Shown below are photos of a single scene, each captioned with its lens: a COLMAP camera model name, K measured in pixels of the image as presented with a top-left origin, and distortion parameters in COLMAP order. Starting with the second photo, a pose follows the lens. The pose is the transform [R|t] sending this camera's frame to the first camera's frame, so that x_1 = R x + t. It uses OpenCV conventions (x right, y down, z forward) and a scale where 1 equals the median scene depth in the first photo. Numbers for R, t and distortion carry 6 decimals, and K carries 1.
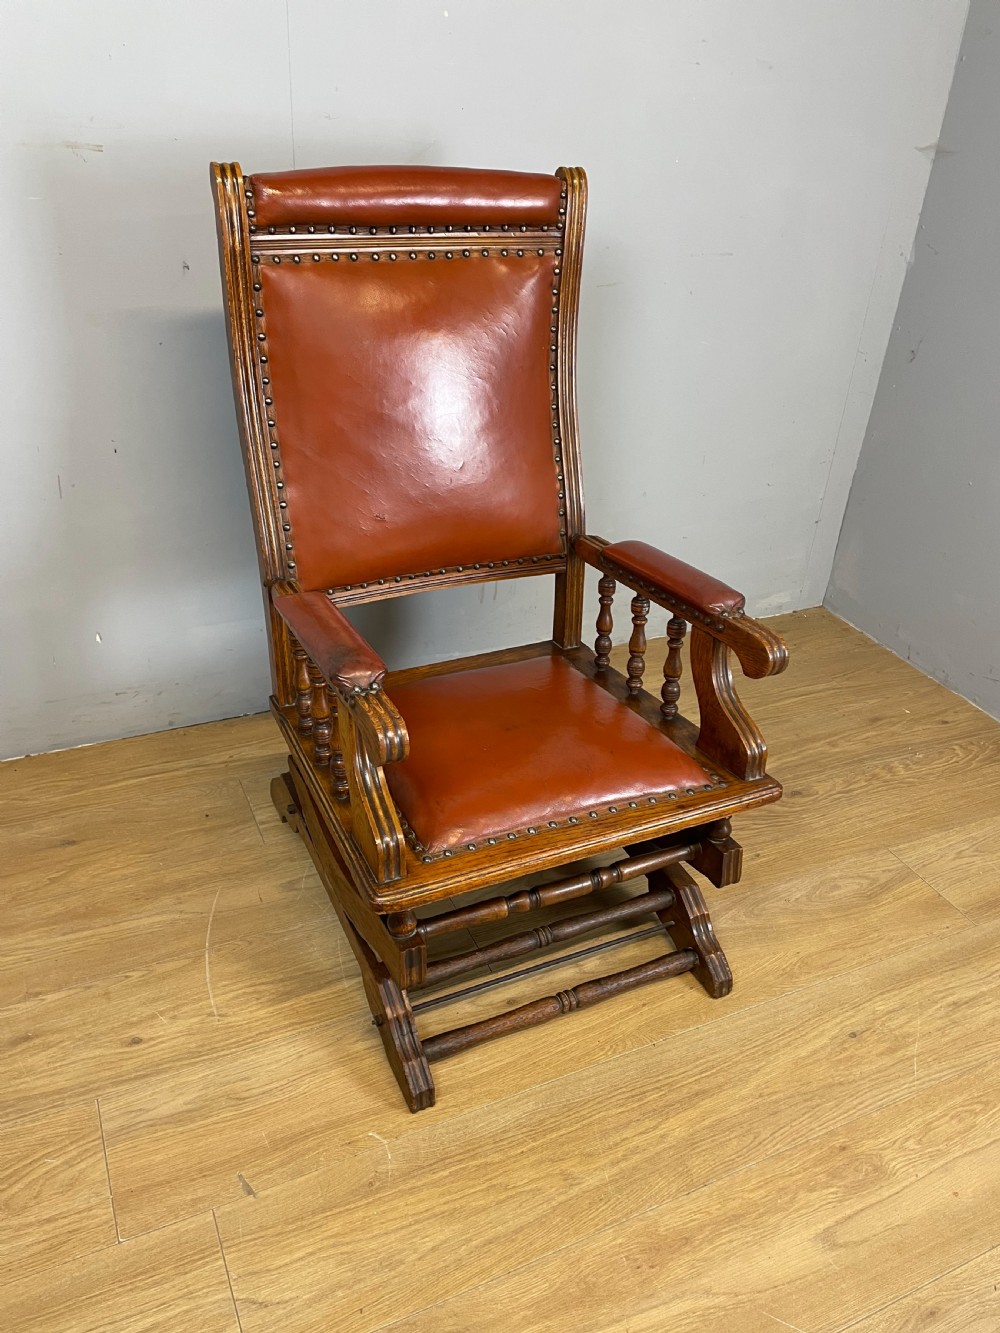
lens RADIAL K [[1016.9, 0, 492.5], [0, 1016.9, 665.6], [0, 0, 1]] dist [0.090407, -0.121338]
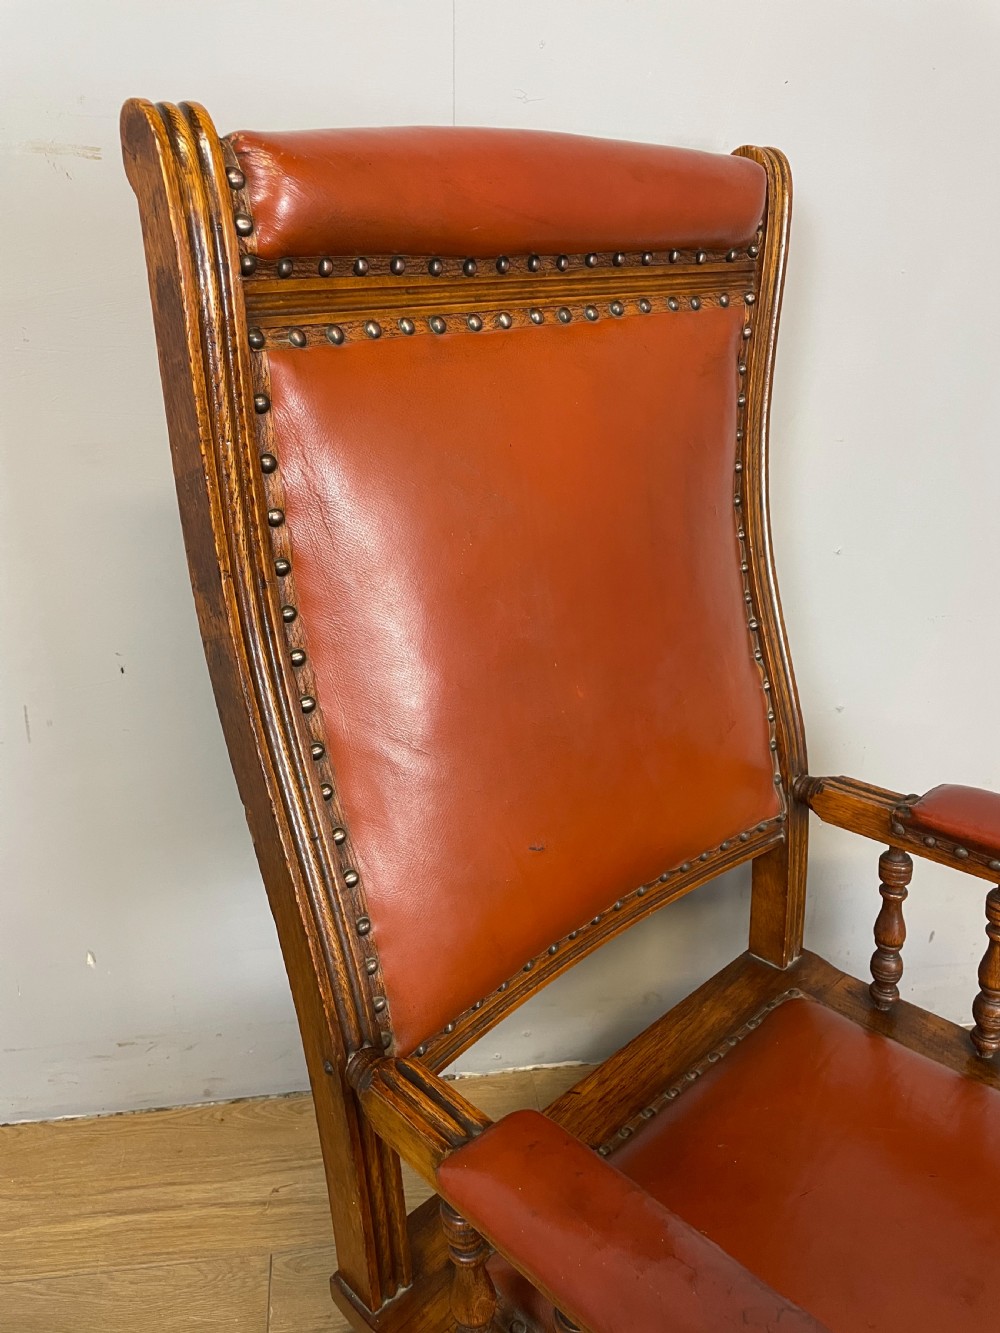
lens RADIAL K [[1016.9, 0, 504.9], [0, 1016.9, 652.6], [0, 0, 1]] dist [0.090407, -0.121338]
pose [[0.961555, 0.079163, -0.262954, -0.006896], [-0.113609, 0.986437, -0.118469, -0.207619], [0.250009, 0.143788, 0.957507, 0.593032]]
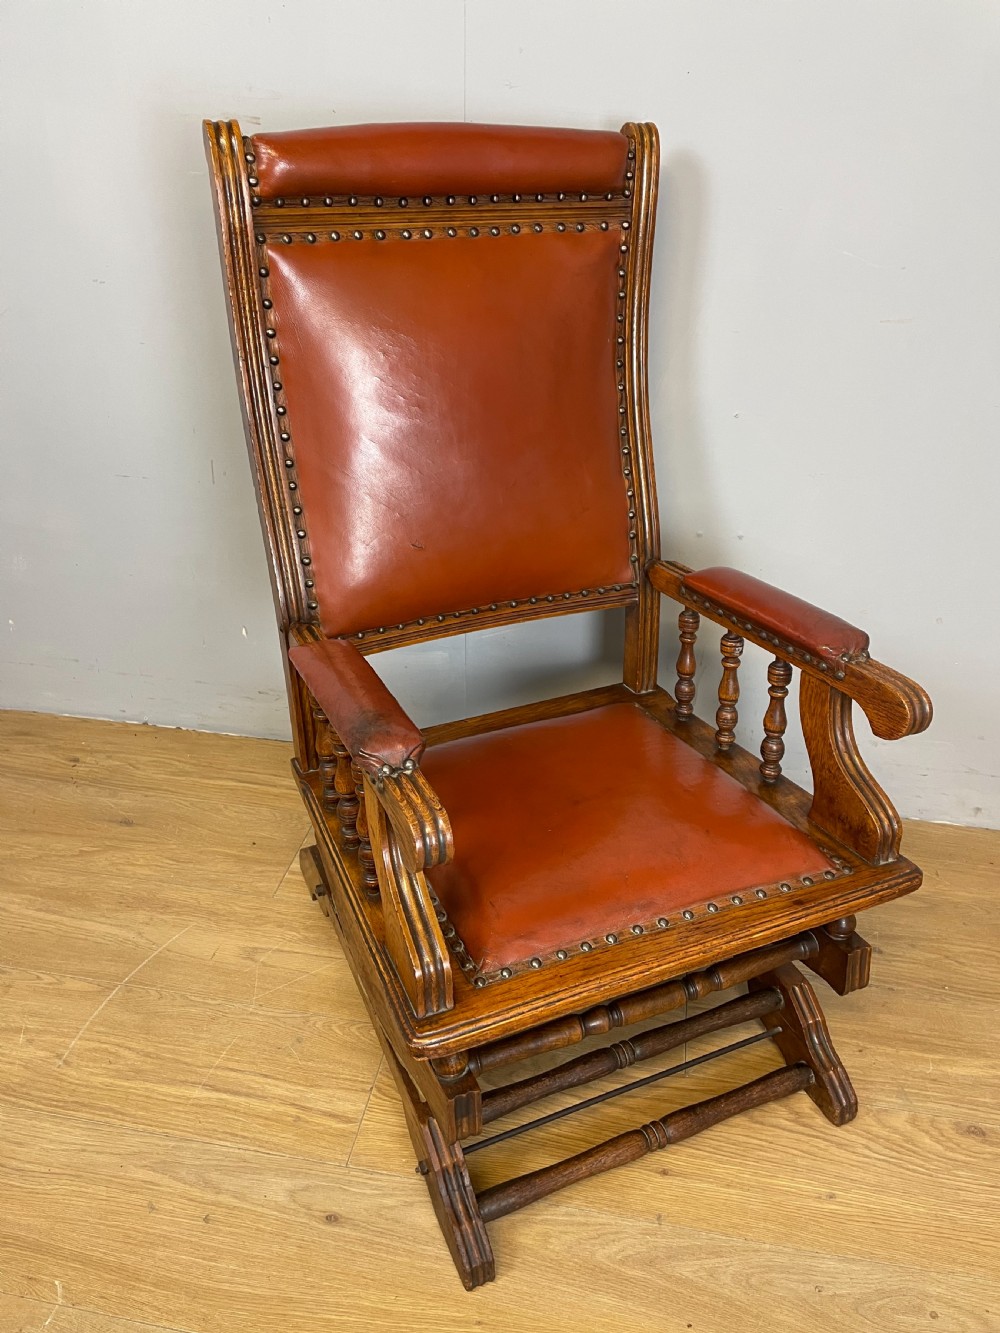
lens RADIAL K [[1016.9, 0, 507.2], [0, 1016.9, 664.2], [0, 0, 1]] dist [0.090407, -0.121338]
pose [[0.822938, 0.250713, -0.509820, 0.422141], [-0.272648, 0.961556, 0.032761, -0.126091], [0.498434, 0.112041, 0.859657, 0.381286]]
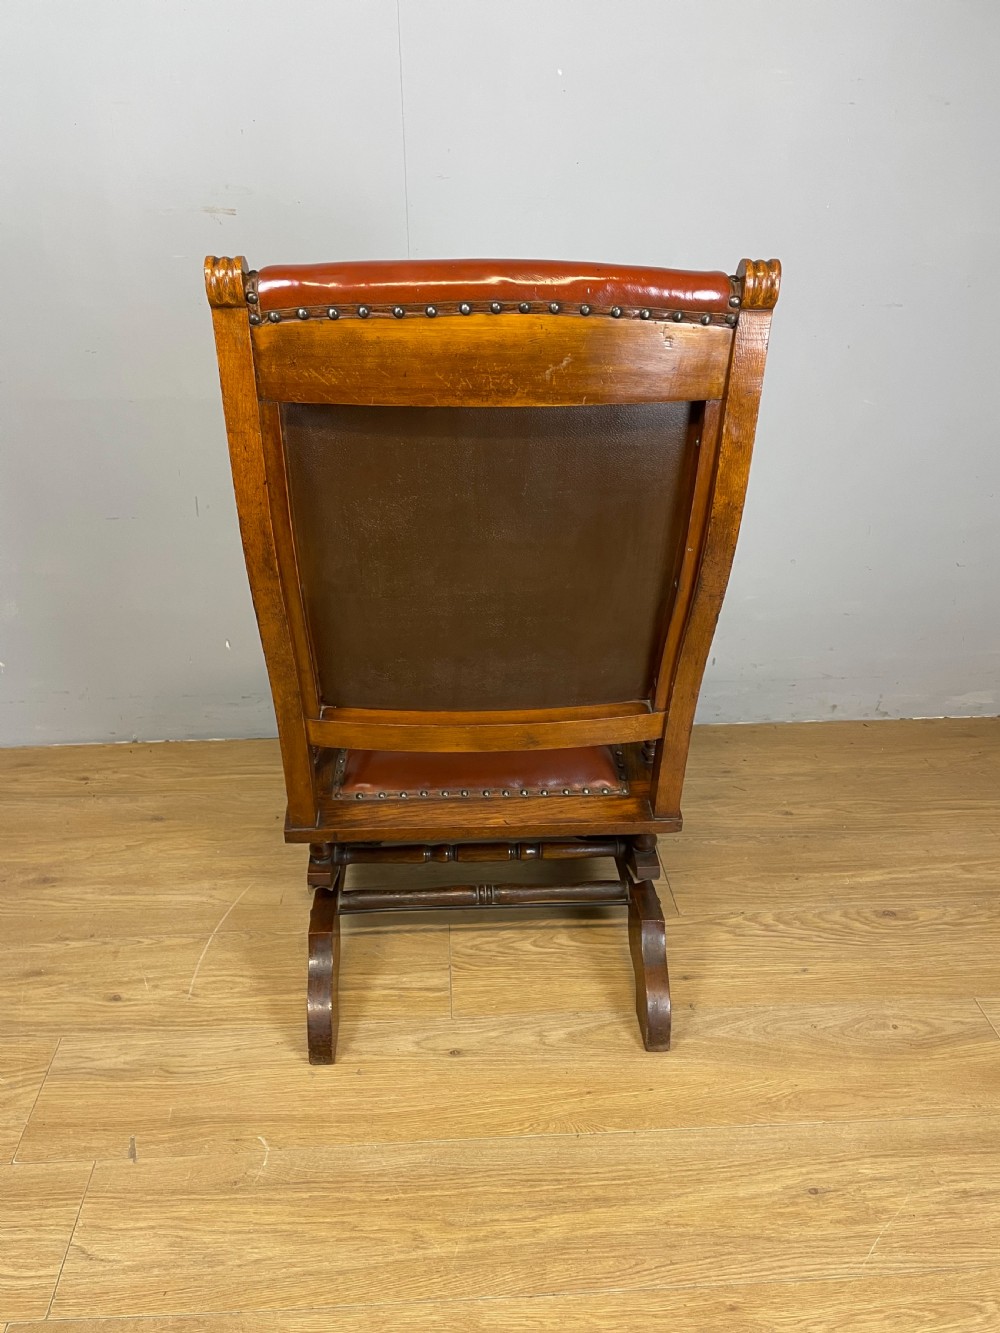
lens RADIAL K [[1016.9, 0, 489.9], [0, 1016.9, 673.6], [0, 0, 1]] dist [0.090407, -0.121338]
pose [[0.928614, 0.121173, -0.350705, 0.358221], [-0.141202, 0.989463, -0.032009, -0.000202], [0.343131, 0.079244, 0.935939, 0.076376]]
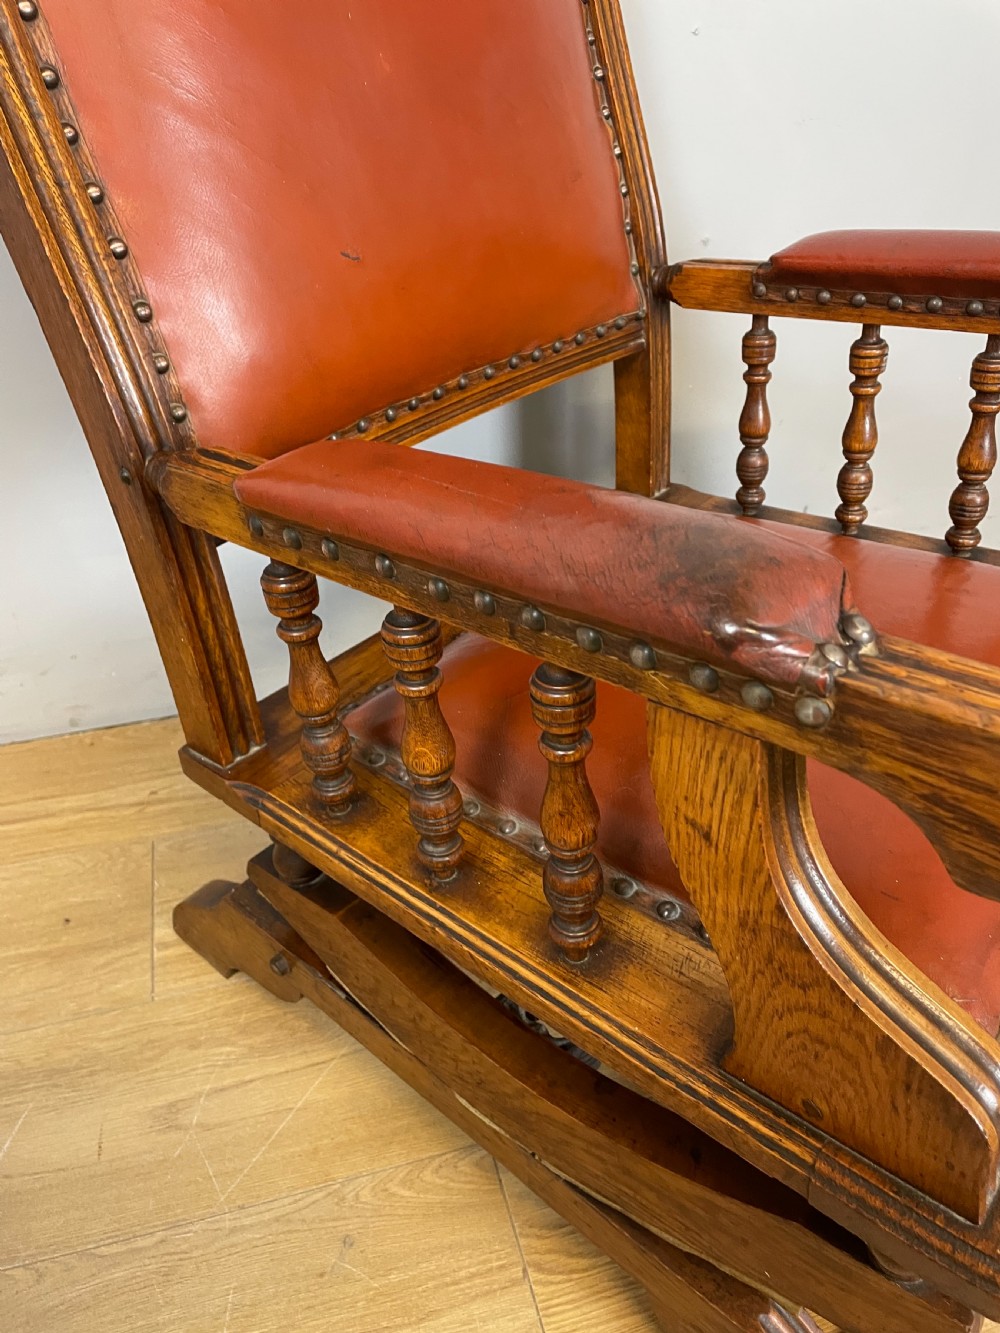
lens RADIAL K [[1016.9, 0, 500.2], [0, 1016.9, 658.1], [0, 0, 1]] dist [0.090407, -0.121338]
pose [[0.985673, 0.039628, -0.163948, 0.025193], [-0.029256, 0.997443, 0.065202, -0.035135], [0.166112, -0.059472, 0.984312, 0.659041]]
